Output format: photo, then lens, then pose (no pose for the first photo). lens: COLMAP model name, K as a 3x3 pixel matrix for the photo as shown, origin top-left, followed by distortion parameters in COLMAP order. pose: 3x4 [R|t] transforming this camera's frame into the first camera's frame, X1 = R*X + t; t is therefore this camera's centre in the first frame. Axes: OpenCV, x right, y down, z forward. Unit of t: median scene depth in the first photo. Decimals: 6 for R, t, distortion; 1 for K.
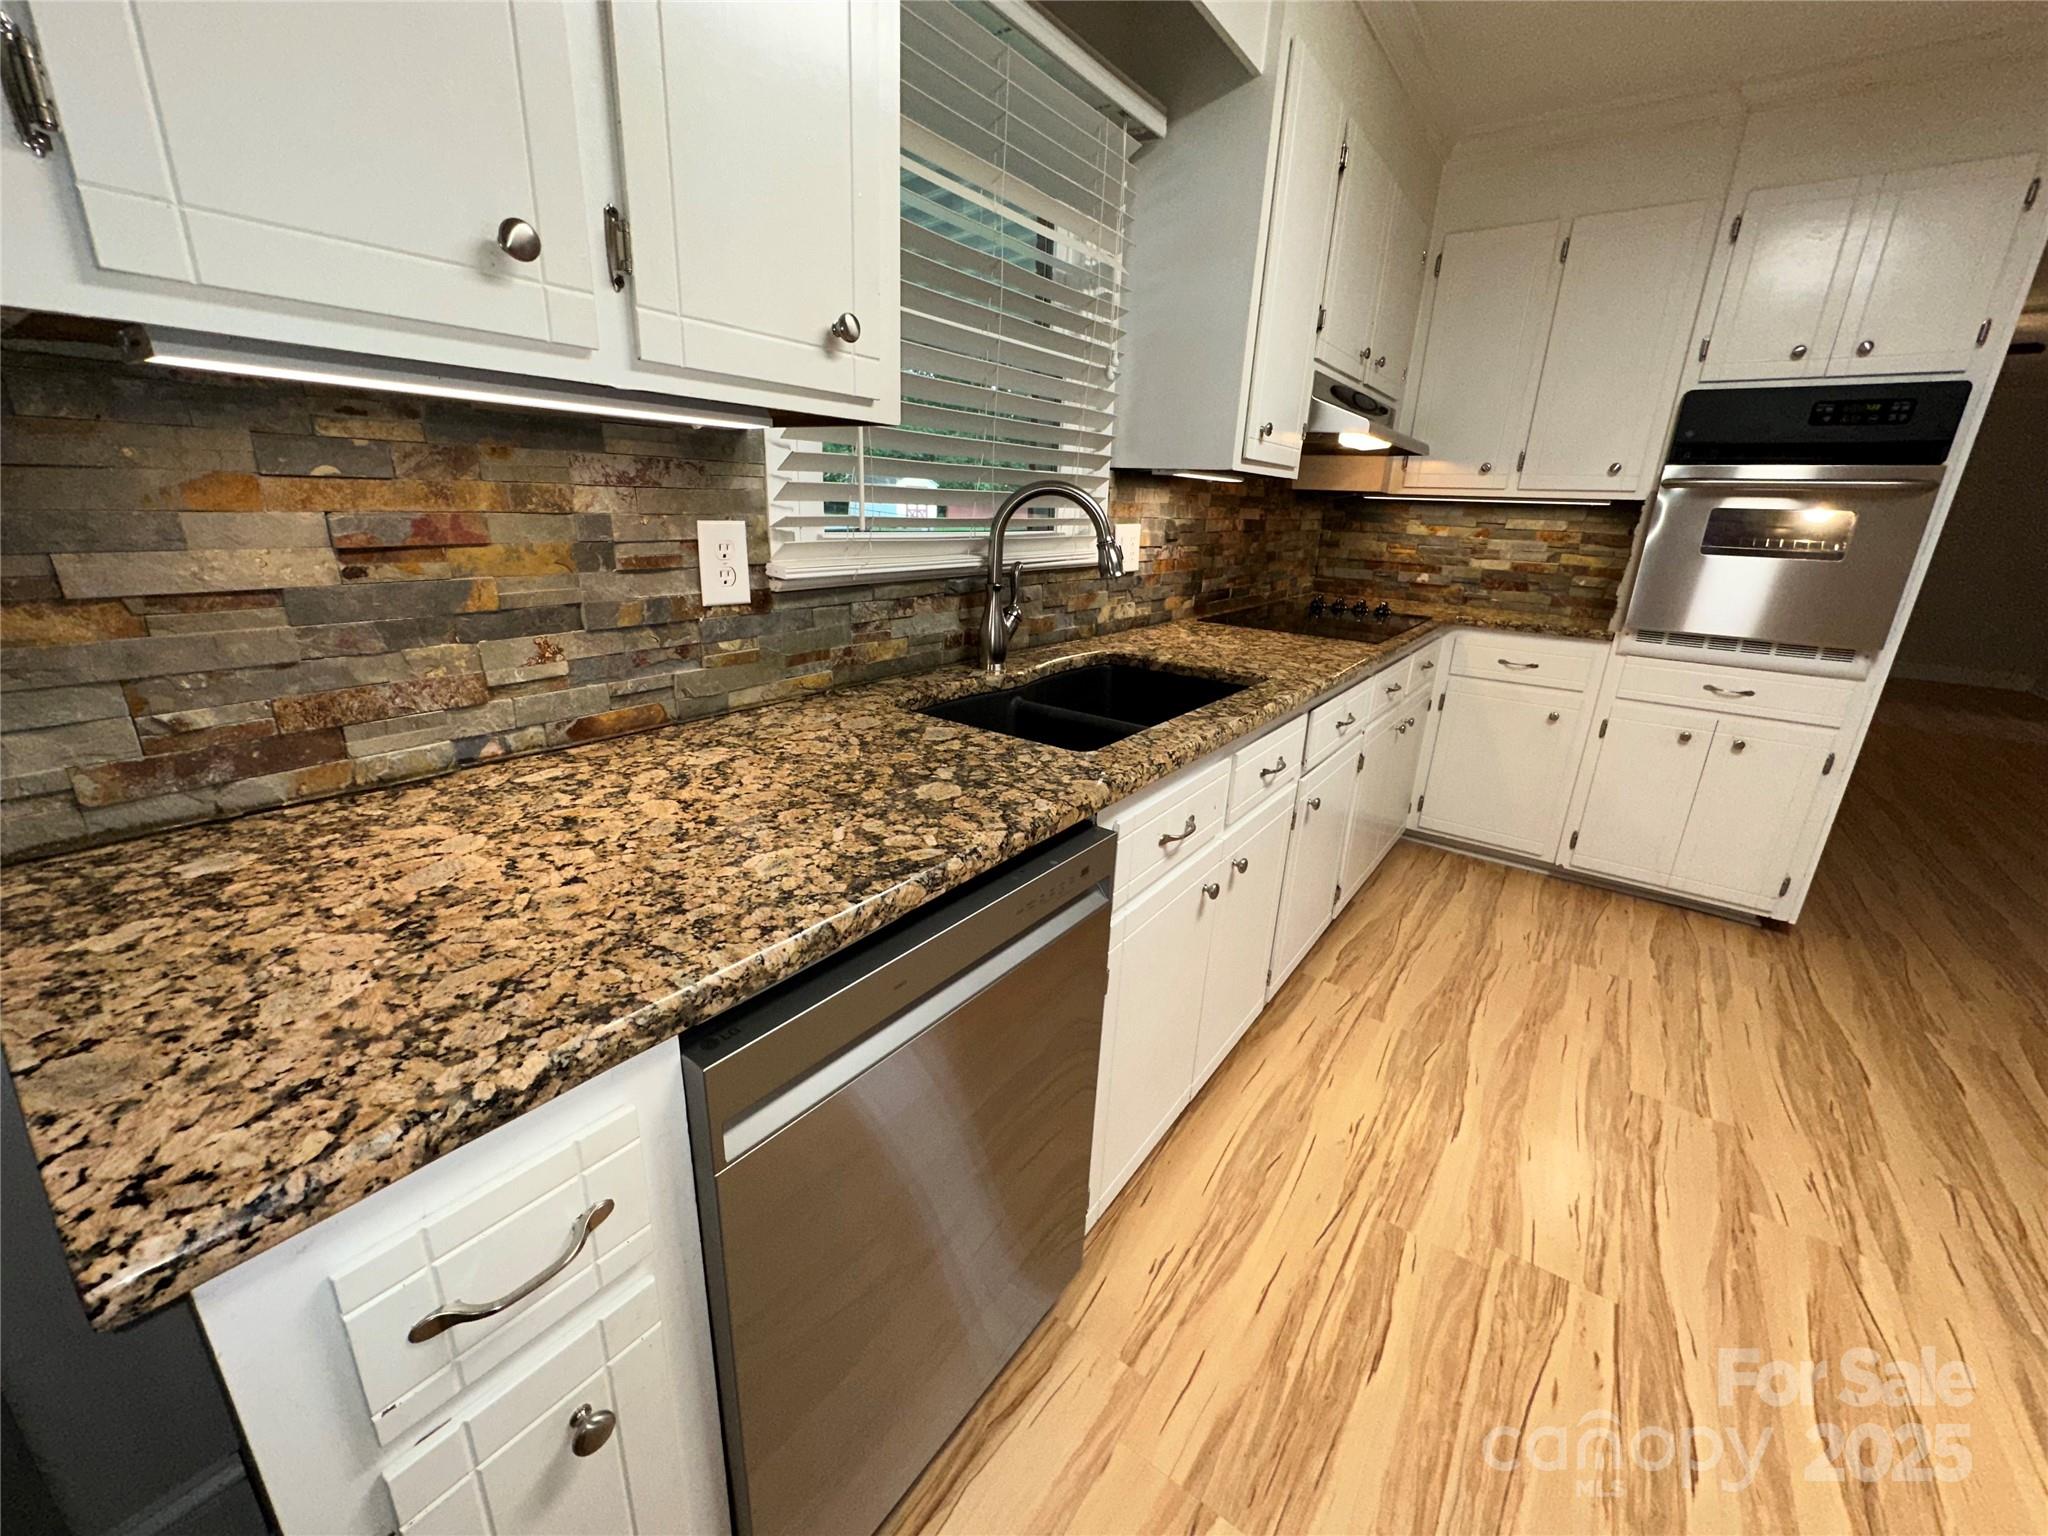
lens RADIAL K [[816.9, 0, 1024.0], [0, 816.9, 767.2], [0, 0, 1]] dist [-0.002751, 0.000710]
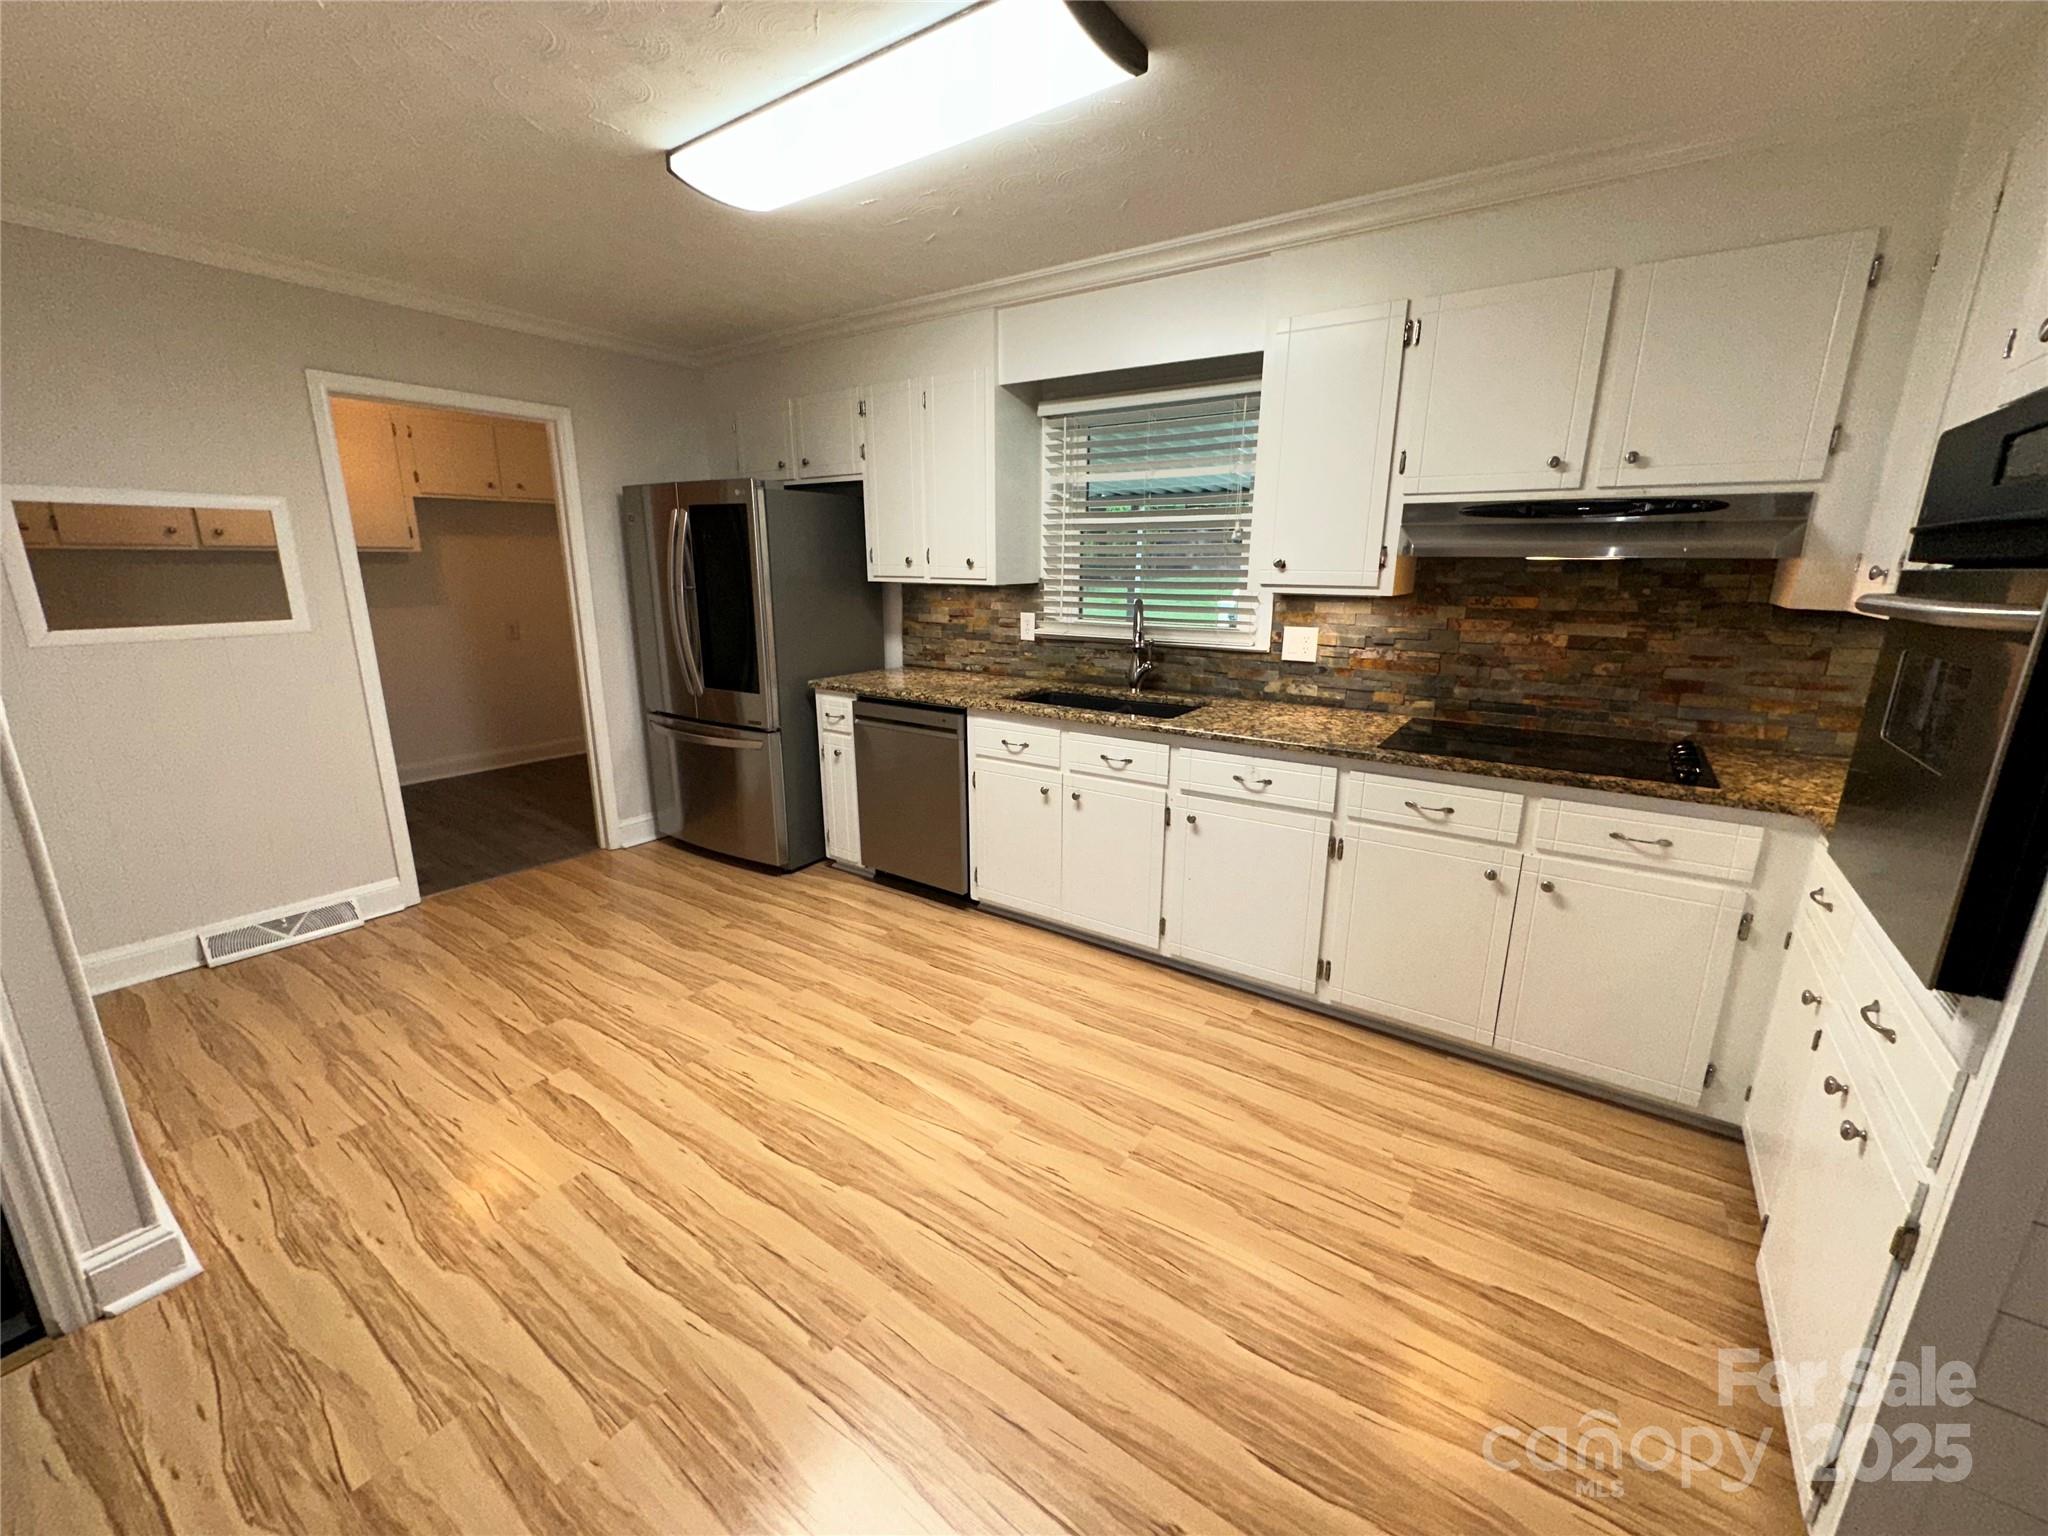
lens RADIAL K [[816.9, 0, 1023.0], [0, 816.9, 756.0], [0, 0, 1]] dist [-0.002751, 0.000710]
pose [[0.020286, 0.197110, -0.980172, 1.918053], [-0.313929, 0.932047, 0.180935, -0.247635], [0.949230, 0.304034, 0.080786, 0.637970]]
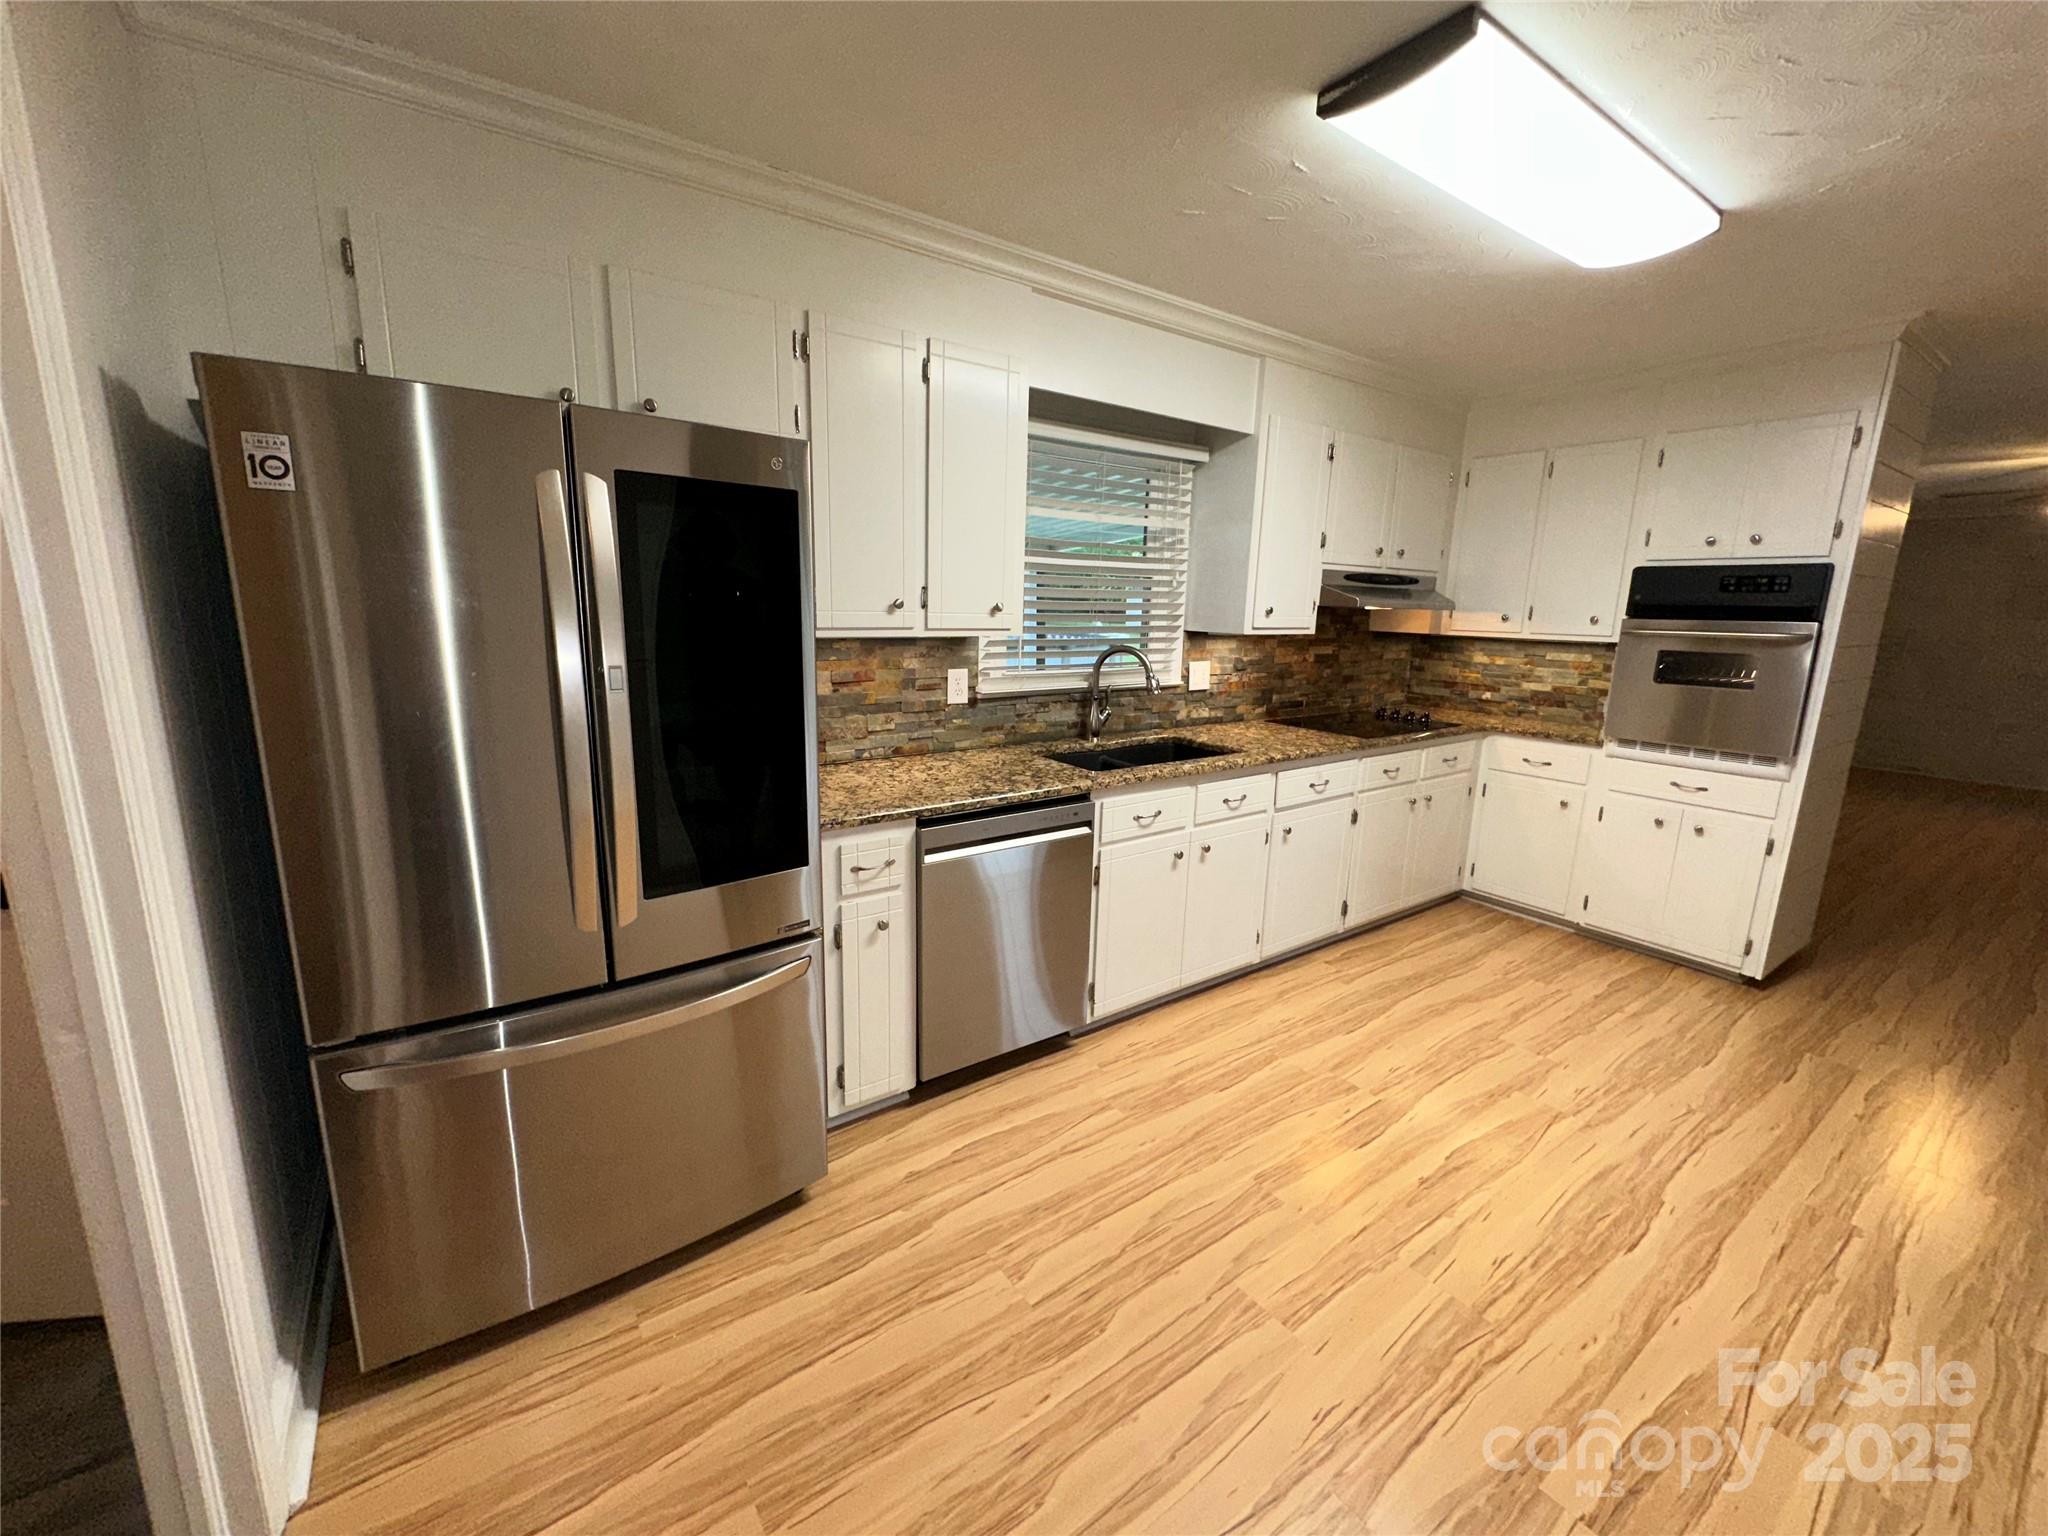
lens RADIAL K [[816.9, 0, 1025.8], [0, 816.9, 759.9], [0, 0, 1]] dist [-0.002751, 0.000710]
pose [[0.946169, 0.044661, -0.320576, 0.421266], [-0.086594, 0.989259, -0.117762, 0.159435], [0.311873, 0.139183, 0.939874, -0.812186]]
